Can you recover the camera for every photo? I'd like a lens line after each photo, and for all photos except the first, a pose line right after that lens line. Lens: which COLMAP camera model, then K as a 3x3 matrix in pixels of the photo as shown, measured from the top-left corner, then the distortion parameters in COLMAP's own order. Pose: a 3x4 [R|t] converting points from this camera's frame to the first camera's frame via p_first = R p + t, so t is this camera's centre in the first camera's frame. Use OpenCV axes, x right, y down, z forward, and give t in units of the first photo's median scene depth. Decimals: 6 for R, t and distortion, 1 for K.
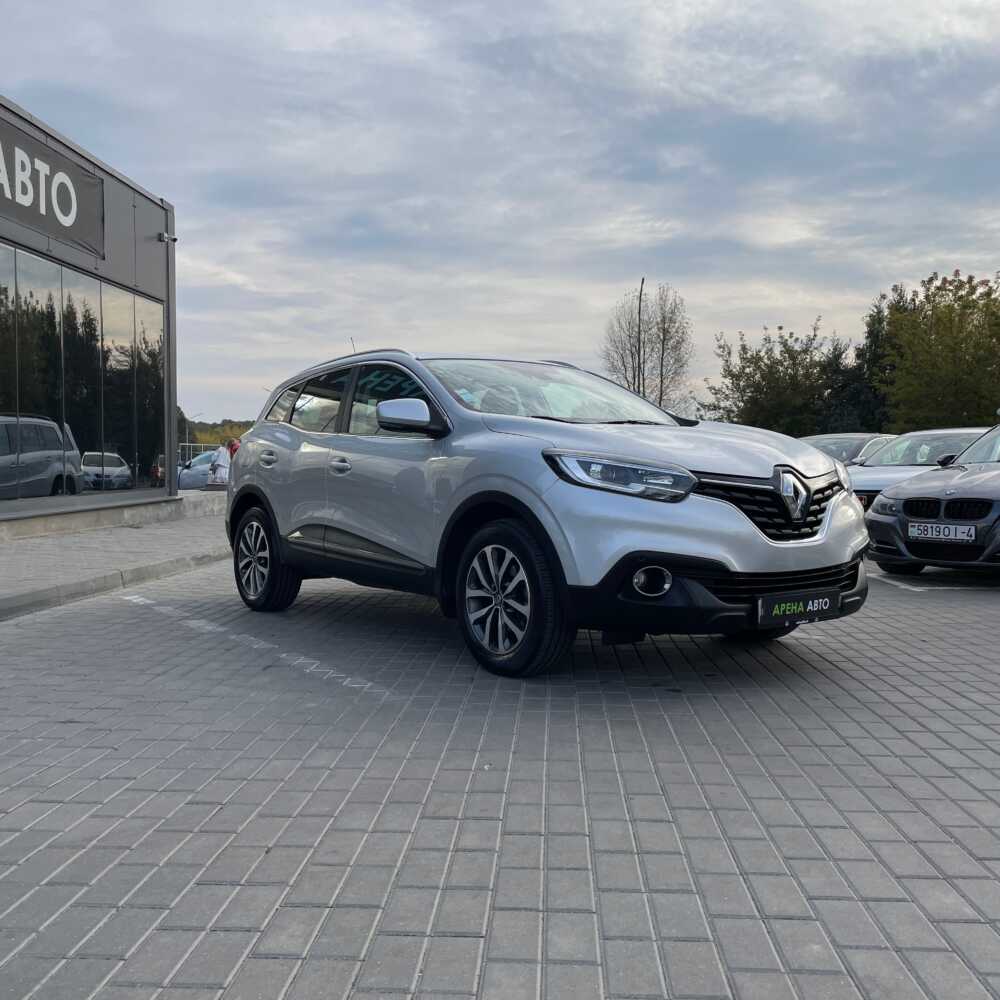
lens RADIAL K [[1009.9, 0, 497.2], [0, 1009.9, 498.9], [0, 0, 1]] dist [0.092495, -0.135525]
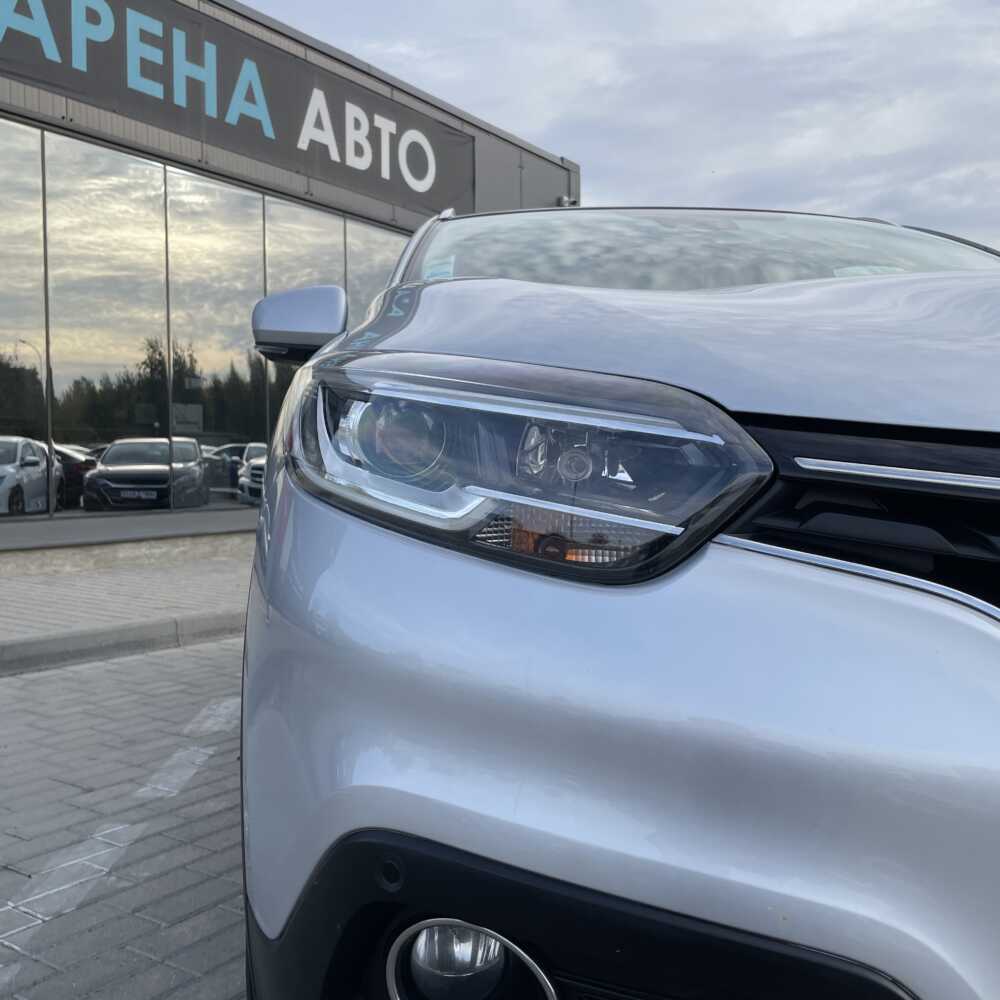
lens RADIAL K [[1009.9, 0, 497.2], [0, 1009.9, 498.9], [0, 0, 1]] dist [0.092495, -0.135525]
pose [[0.859569, 0.014256, -0.510821, 0.093950], [-0.016298, 0.999867, 0.000479, -0.004334], [0.510760, 0.007914, 0.859687, 0.308174]]
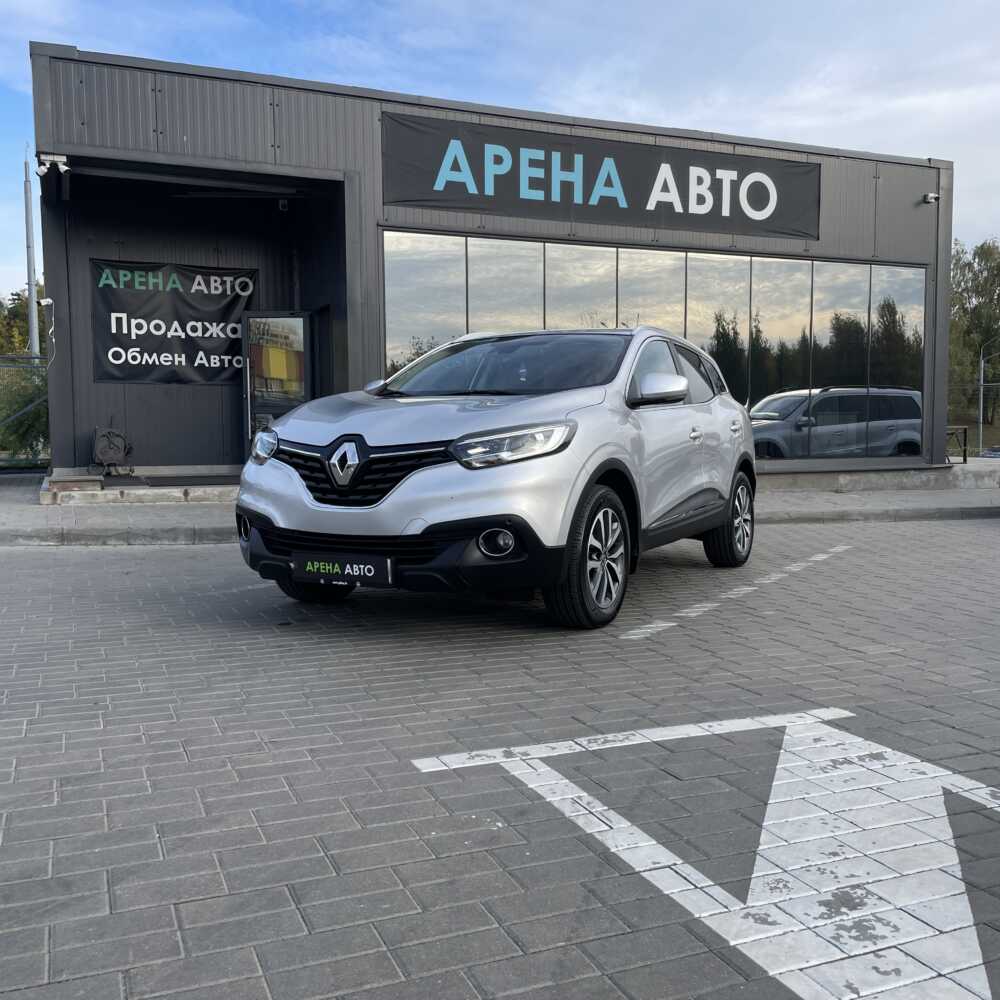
lens RADIAL K [[1009.9, 0, 497.2], [0, 1009.9, 498.9], [0, 0, 1]] dist [0.092495, -0.135525]
pose [[0.440495, 0.061416, -0.895652, 0.514456], [-0.032228, 0.998096, 0.052590, -0.010610], [0.897176, 0.005699, 0.441636, 0.268003]]
